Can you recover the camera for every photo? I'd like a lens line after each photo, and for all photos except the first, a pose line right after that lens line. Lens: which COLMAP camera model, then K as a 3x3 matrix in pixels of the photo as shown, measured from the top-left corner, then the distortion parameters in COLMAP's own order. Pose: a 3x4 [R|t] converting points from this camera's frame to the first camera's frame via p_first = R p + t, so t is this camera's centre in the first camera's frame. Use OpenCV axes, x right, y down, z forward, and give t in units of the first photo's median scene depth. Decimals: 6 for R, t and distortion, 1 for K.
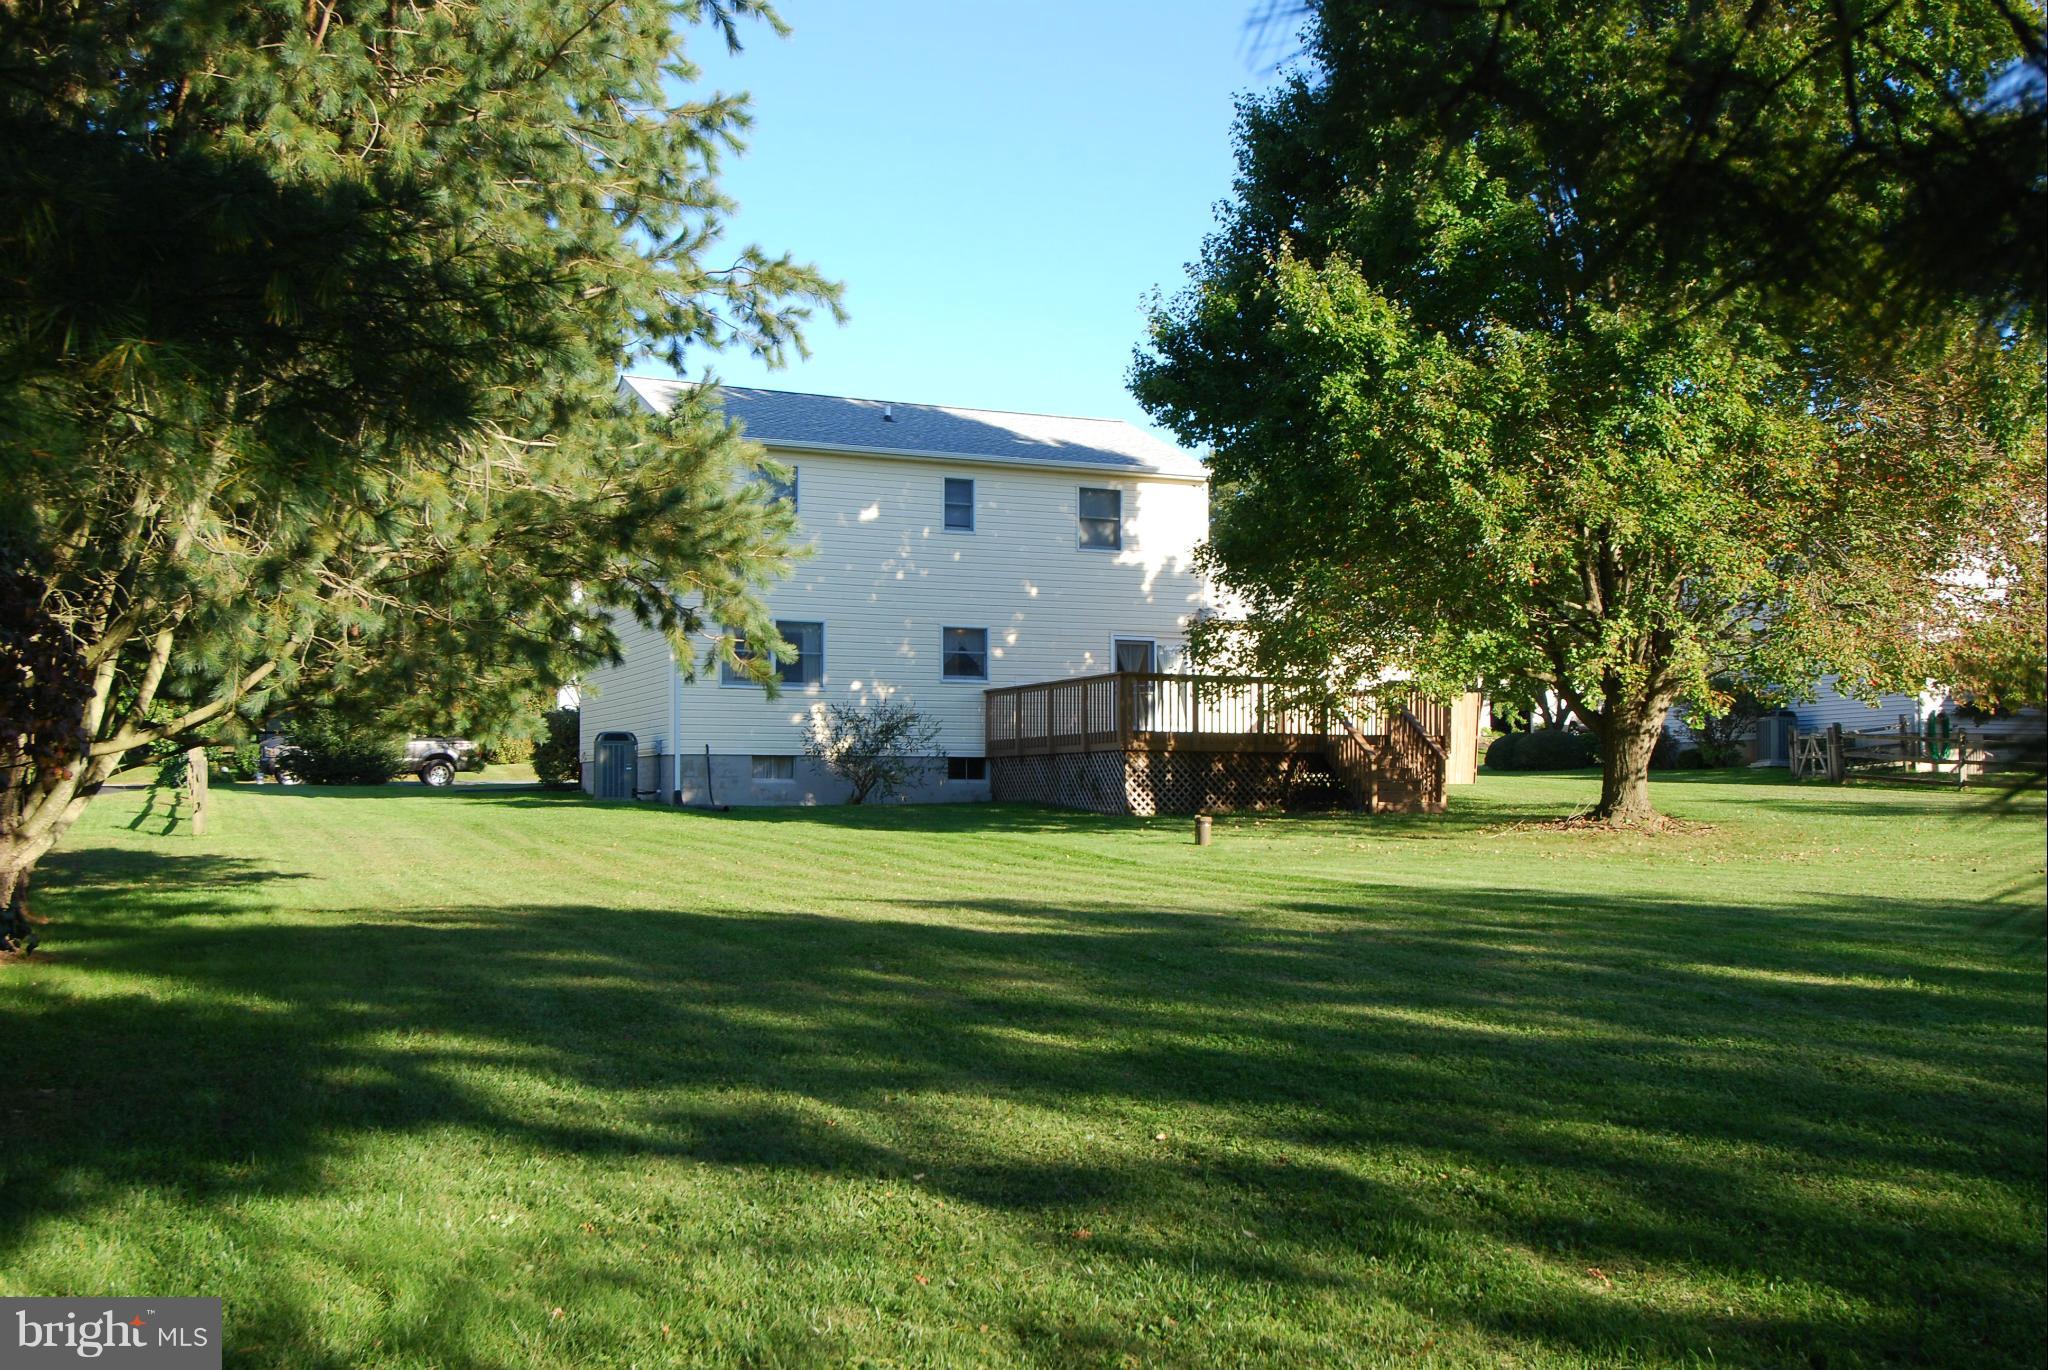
lens RADIAL K [[2040.5, 0, 1024.0], [0, 2040.5, 685.0], [0, 0, 1]] dist [0.014582, 0.008024]
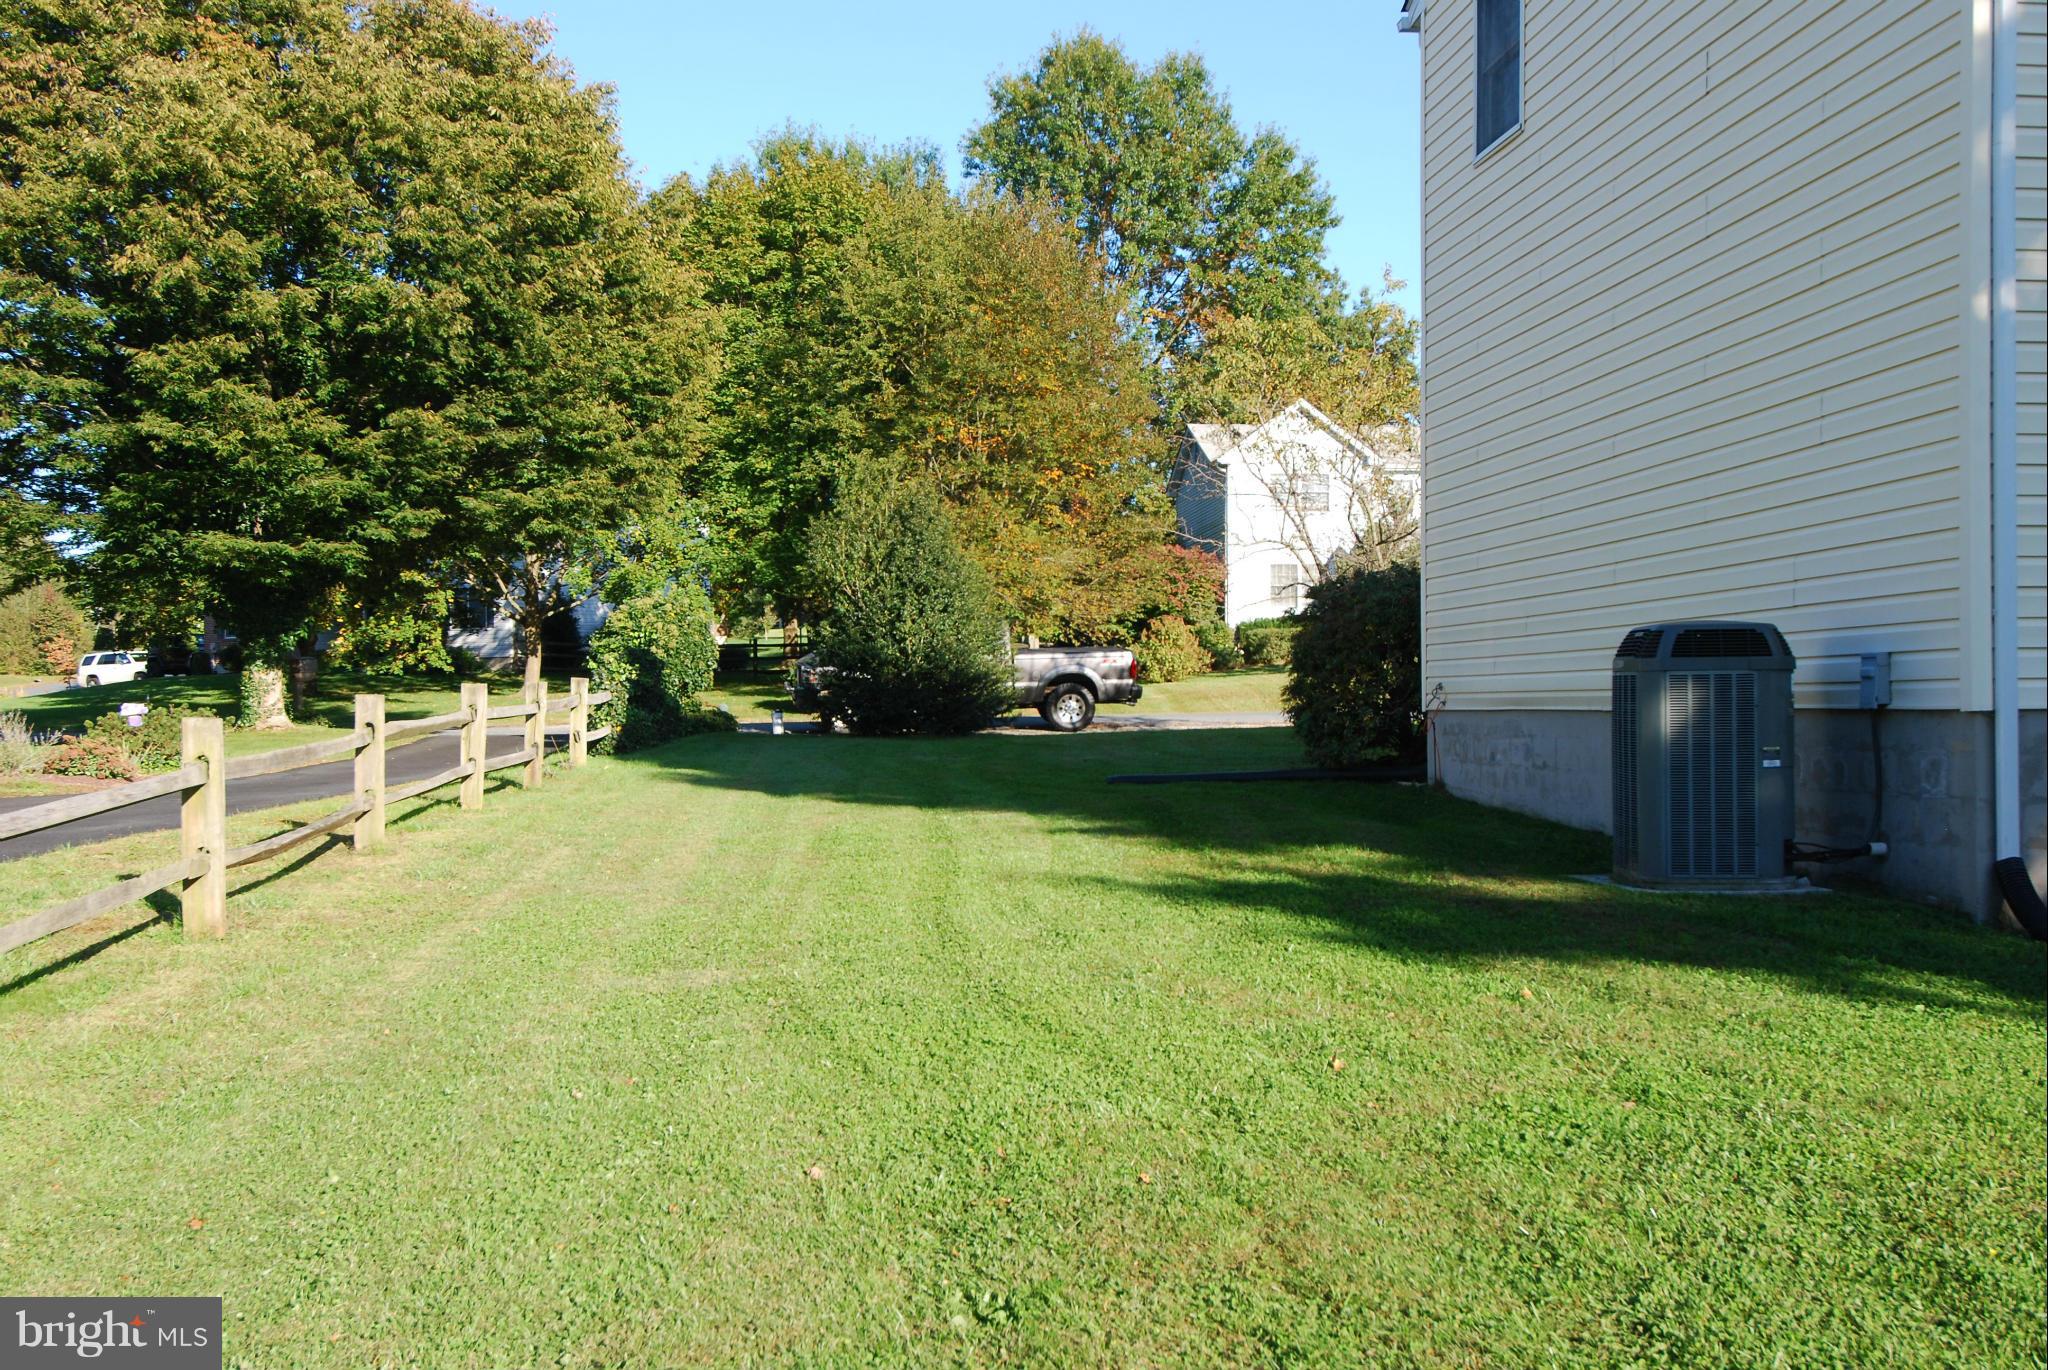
lens RADIAL K [[2040.5, 0, 1024.0], [0, 2040.5, 685.0], [0, 0, 1]] dist [0.014582, 0.008024]
pose [[0.954398, -0.003198, -0.298520, -0.195147], [0.016893, 0.998919, 0.043308, 0.017393], [0.298059, -0.046376, 0.953420, 0.688131]]
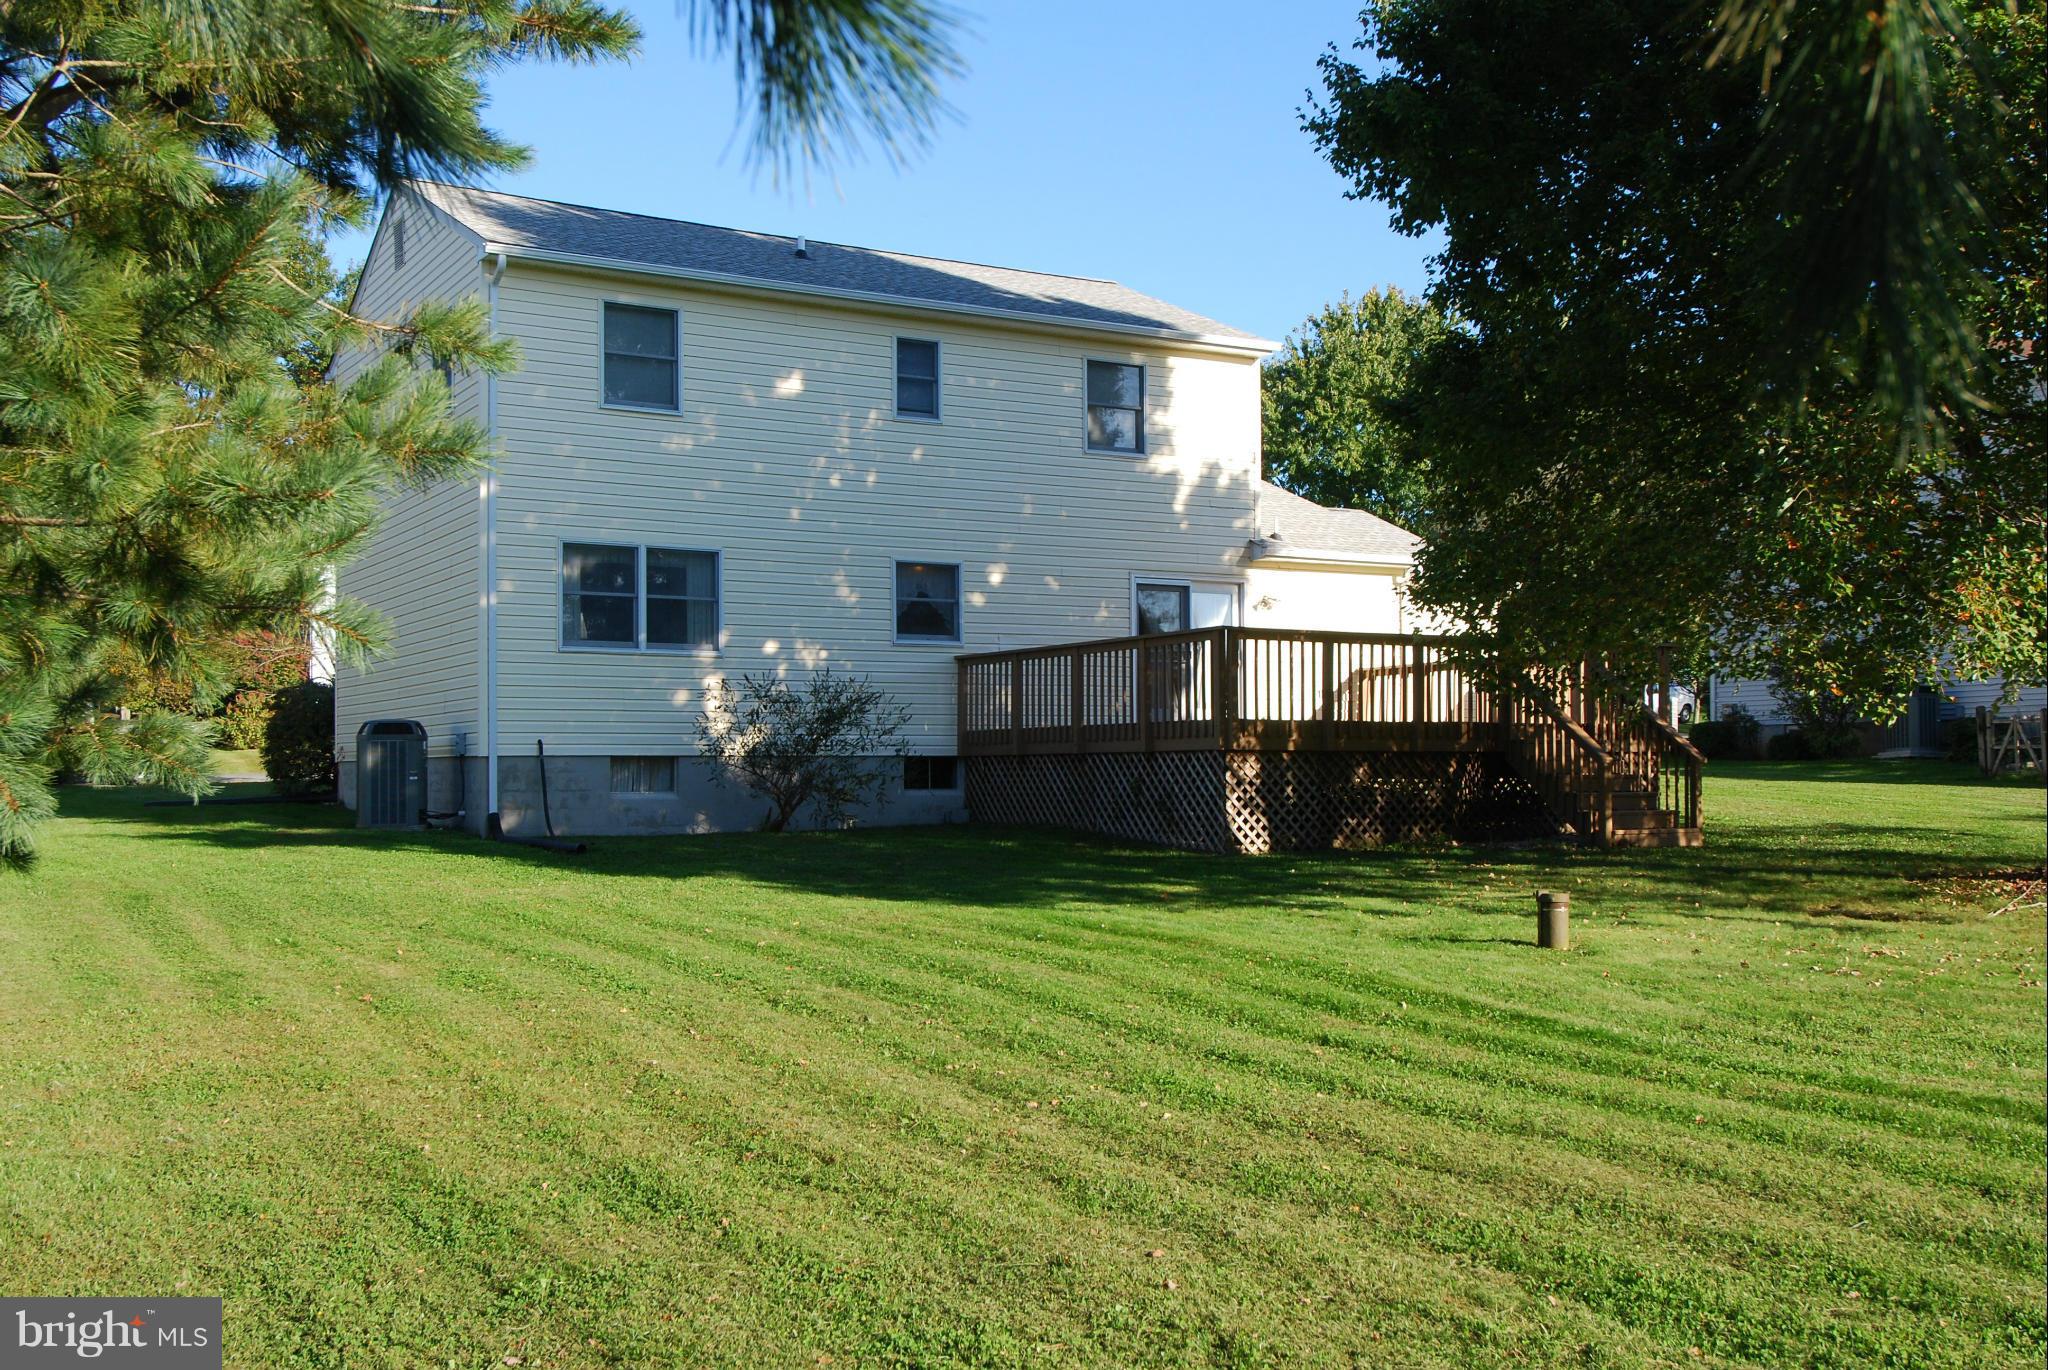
lens RADIAL K [[2040.5, 0, 1024.0], [0, 2040.5, 685.0], [0, 0, 1]] dist [0.014582, 0.008024]
pose [[0.994180, -0.000066, 0.107728, -0.070024], [-0.001341, 0.999915, 0.012991, 0.003364], [-0.107720, -0.013060, 0.994096, 0.332888]]
